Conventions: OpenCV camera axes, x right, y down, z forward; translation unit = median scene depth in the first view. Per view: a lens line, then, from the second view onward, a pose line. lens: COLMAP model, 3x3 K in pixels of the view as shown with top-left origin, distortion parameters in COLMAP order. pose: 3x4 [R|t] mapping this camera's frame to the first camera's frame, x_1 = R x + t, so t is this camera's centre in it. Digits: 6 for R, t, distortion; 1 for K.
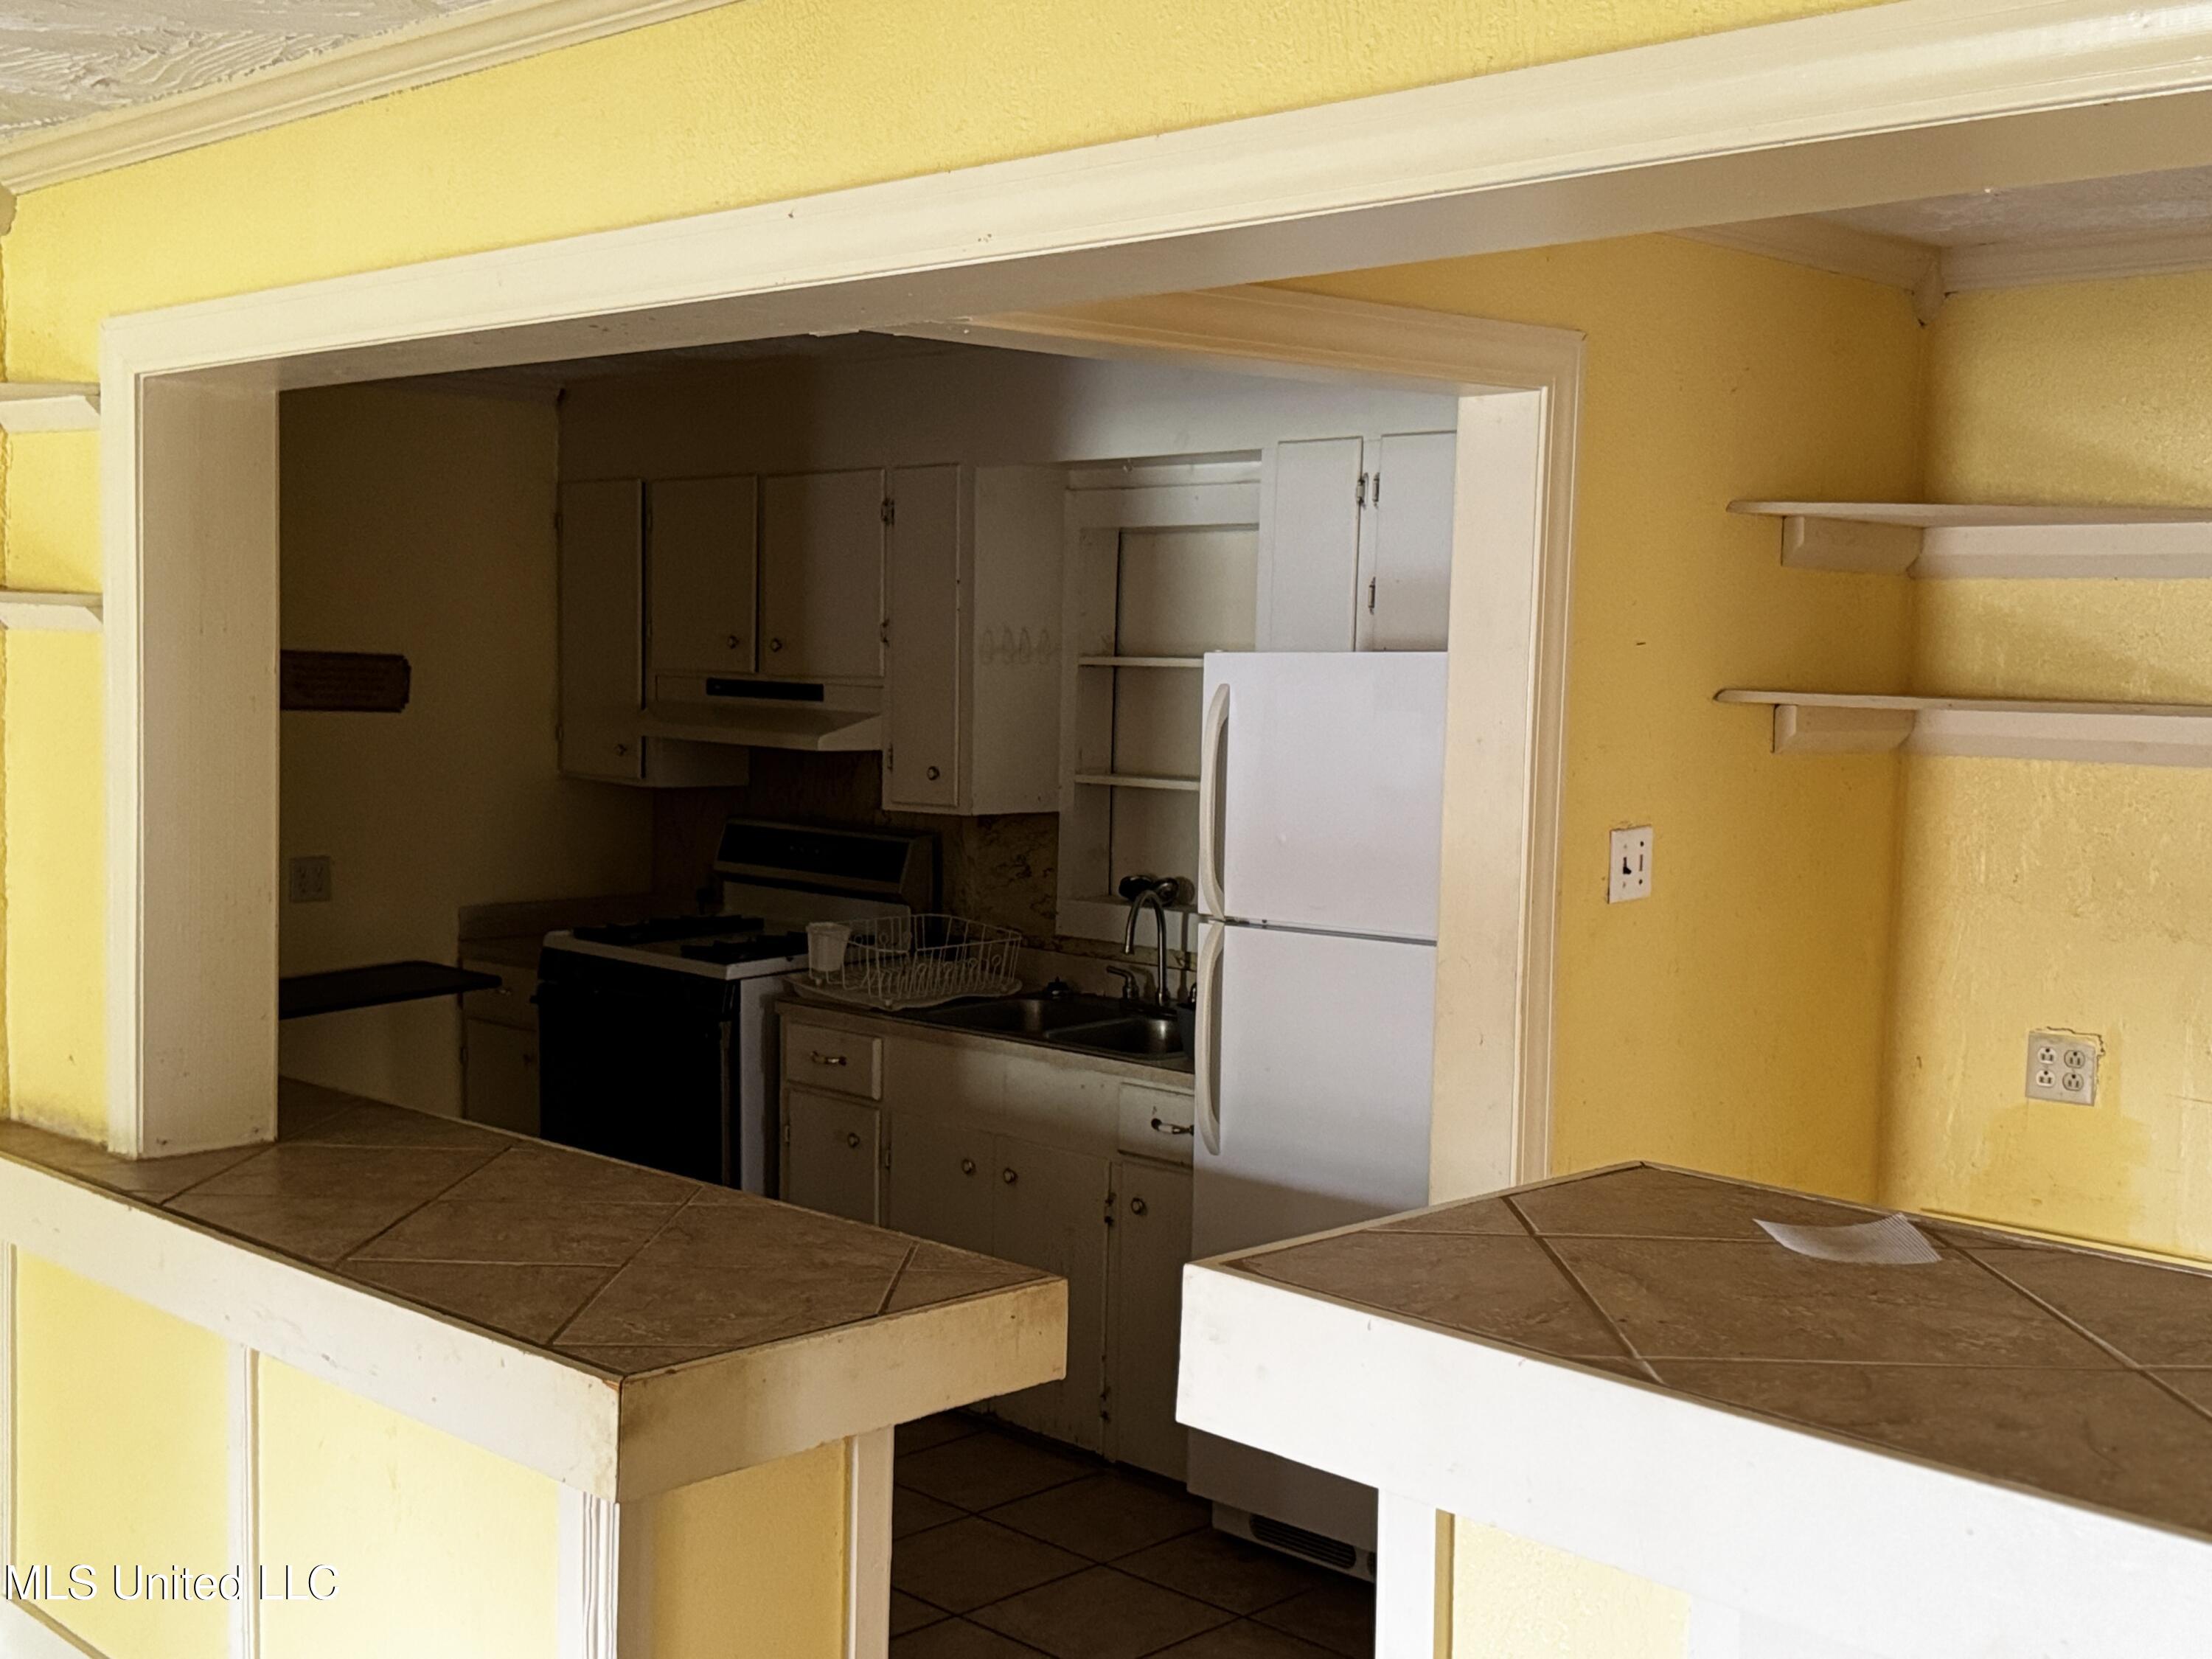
lens RADIAL K [[2497.8, 0, 1106.0], [0, 2497.8, 829.5], [0, 0, 1]] dist [0.207411, -0.515574]
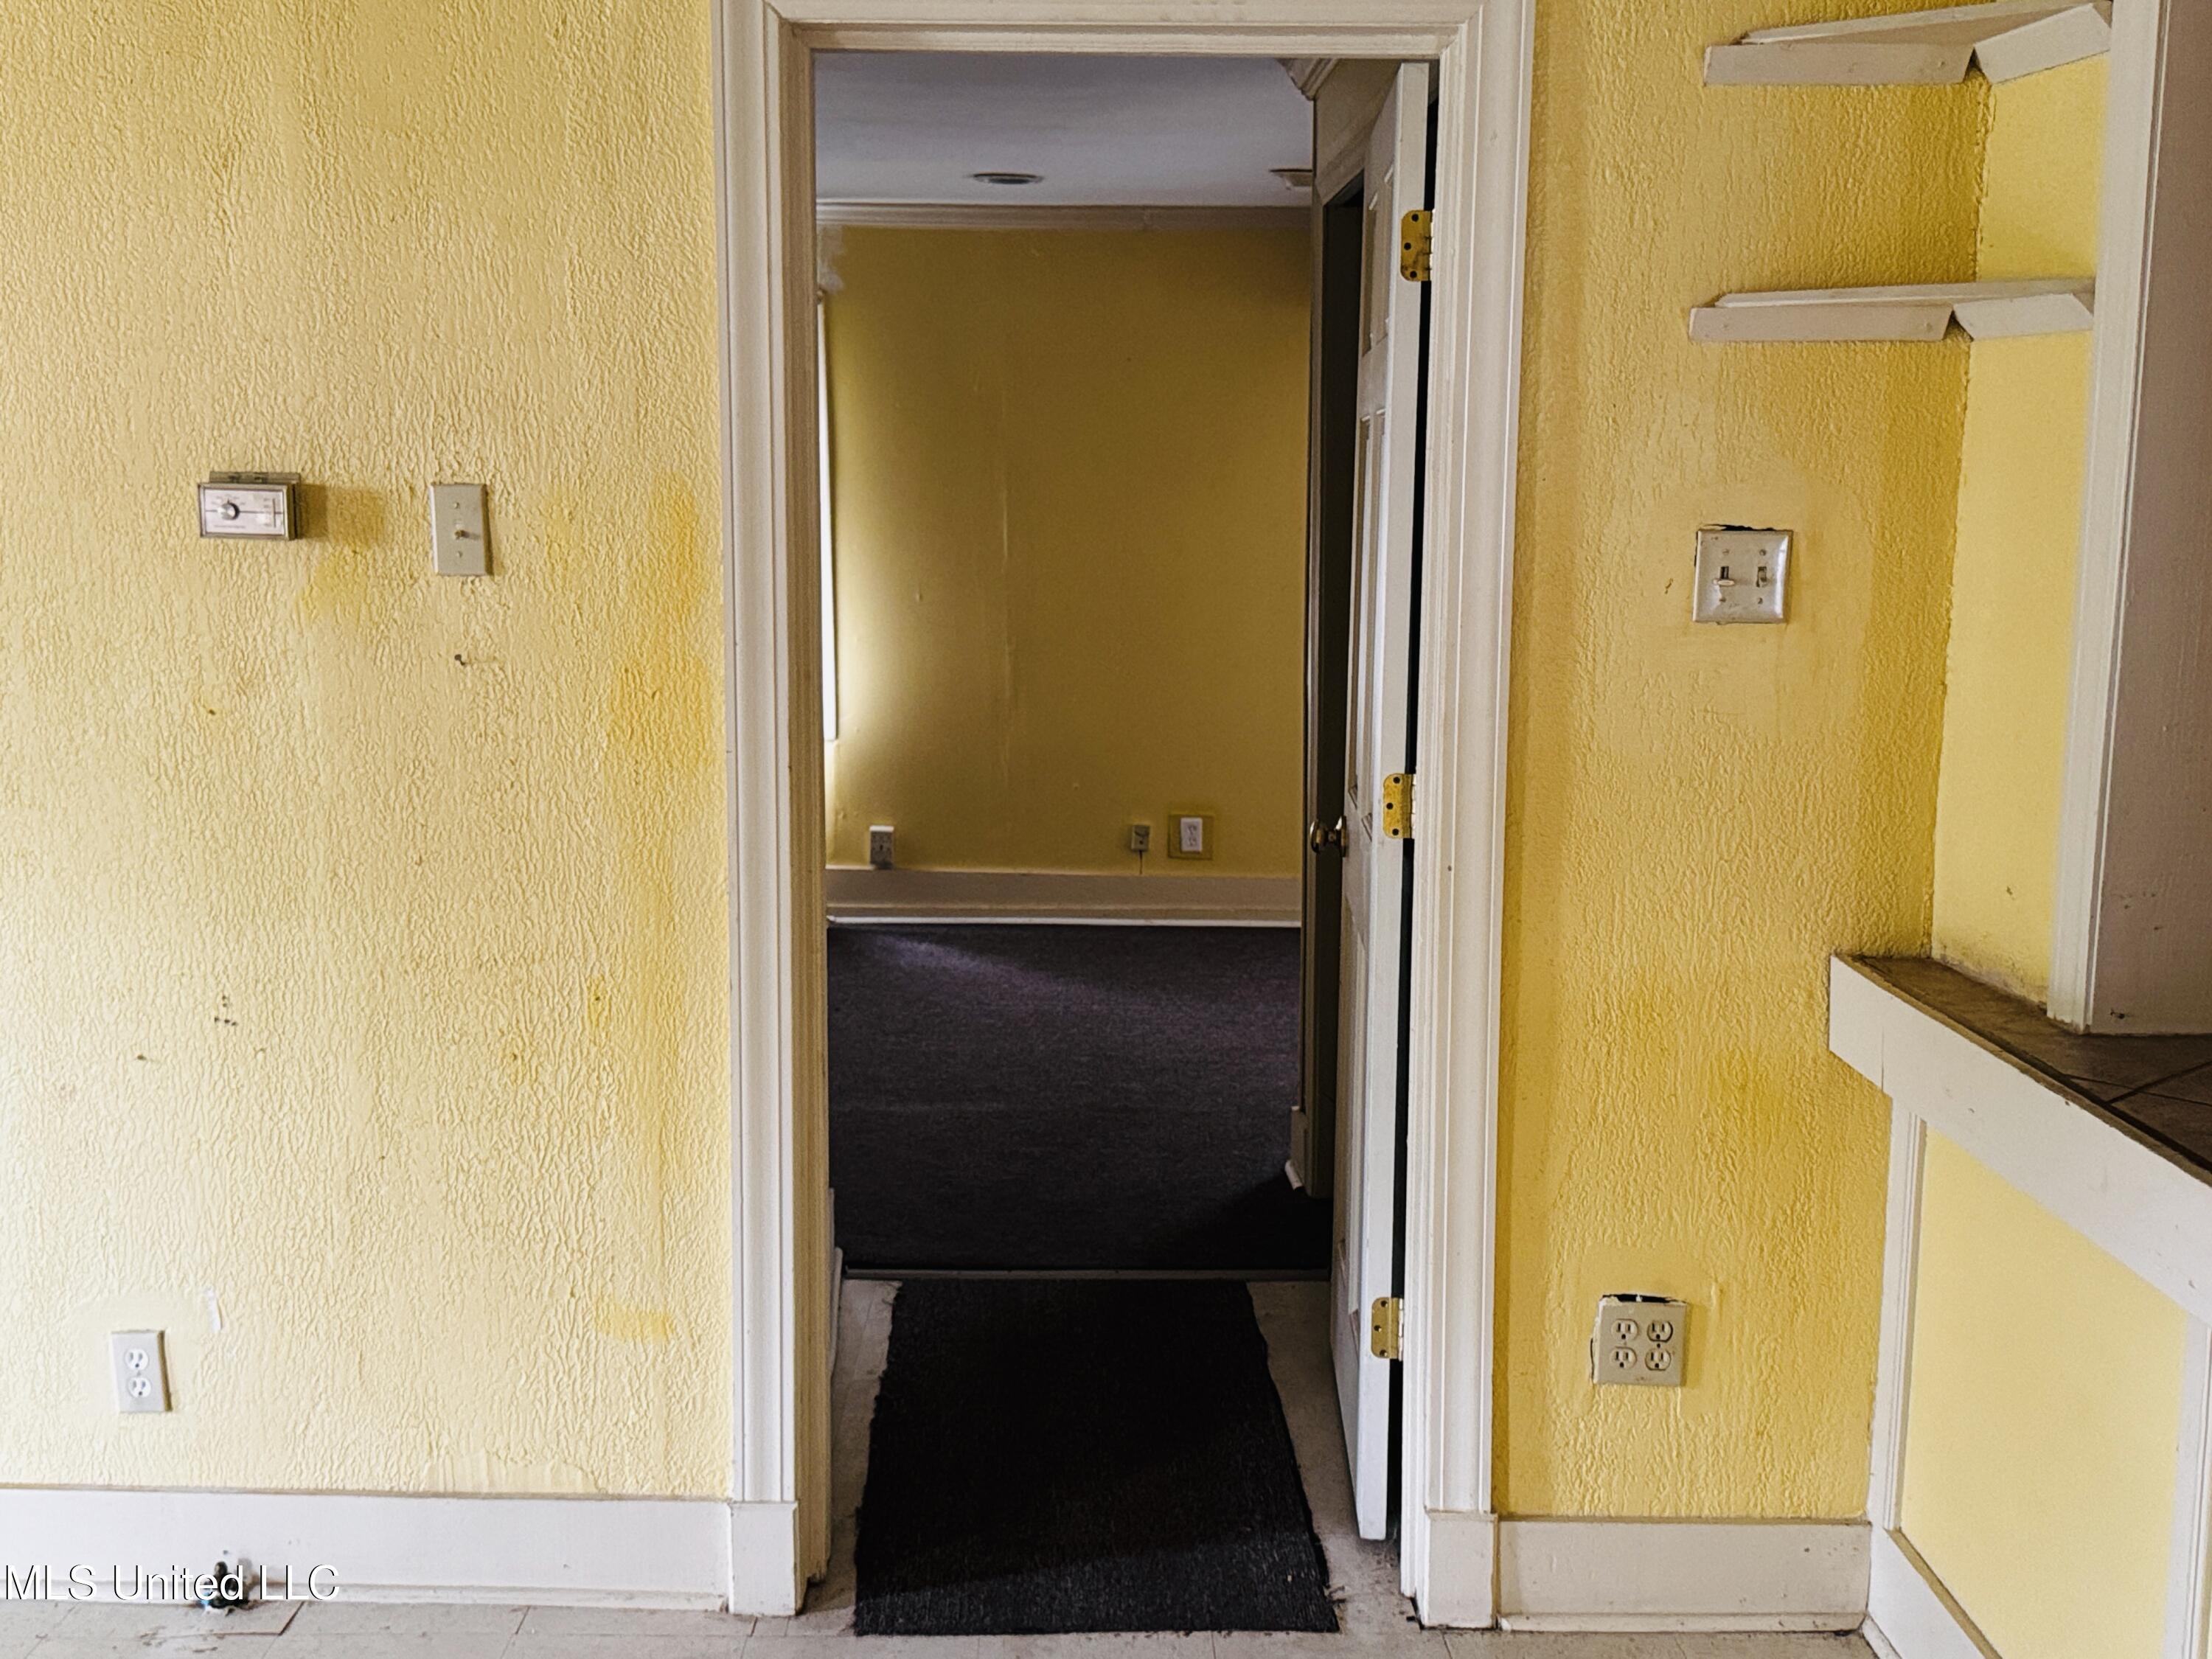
lens RADIAL K [[2497.8, 0, 1106.0], [0, 2497.8, 829.5], [0, 0, 1]] dist [0.207411, -0.515574]
pose [[0.734871, 0.087726, -0.672509, -0.090594], [-0.045839, 0.995756, 0.079802, 0.022408], [0.676656, -0.027818, 0.735774, 0.249442]]
